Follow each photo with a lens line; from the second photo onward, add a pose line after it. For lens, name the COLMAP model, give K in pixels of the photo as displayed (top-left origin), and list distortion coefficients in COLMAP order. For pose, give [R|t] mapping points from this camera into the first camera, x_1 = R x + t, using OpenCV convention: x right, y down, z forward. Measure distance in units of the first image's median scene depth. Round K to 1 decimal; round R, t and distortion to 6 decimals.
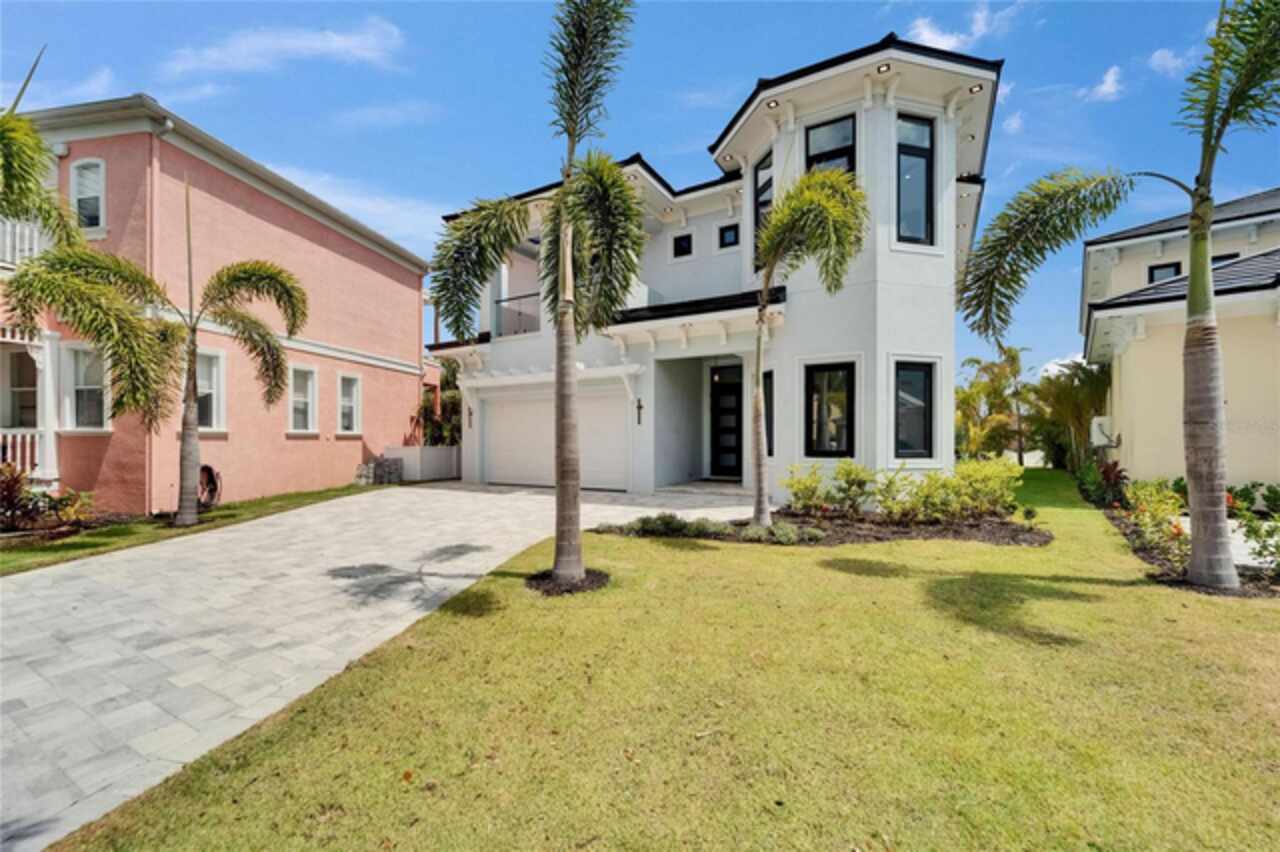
lens RADIAL K [[515.4, 0, 633.4], [0, 515.4, 430.7], [0, 0, 1]] dist [-0.003315, -0.000818]
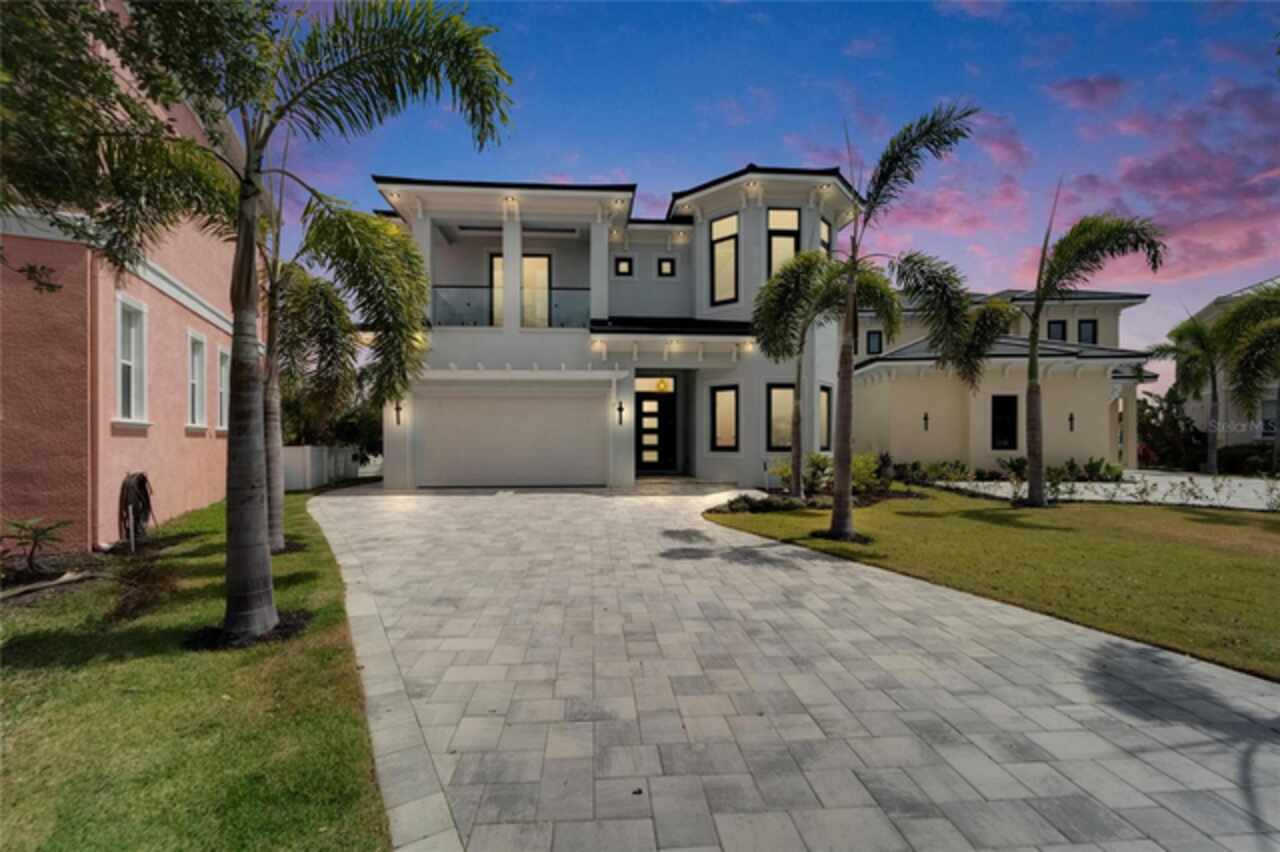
lens RADIAL K [[515.4, 0, 631.2], [0, 515.4, 426.6], [0, 0, 1]] dist [-0.003315, -0.000818]
pose [[0.827572, 0.016947, 0.561104, -0.696959], [-0.010038, 0.999831, -0.015392, 0.010709], [-0.561271, 0.007105, 0.827602, 0.083467]]
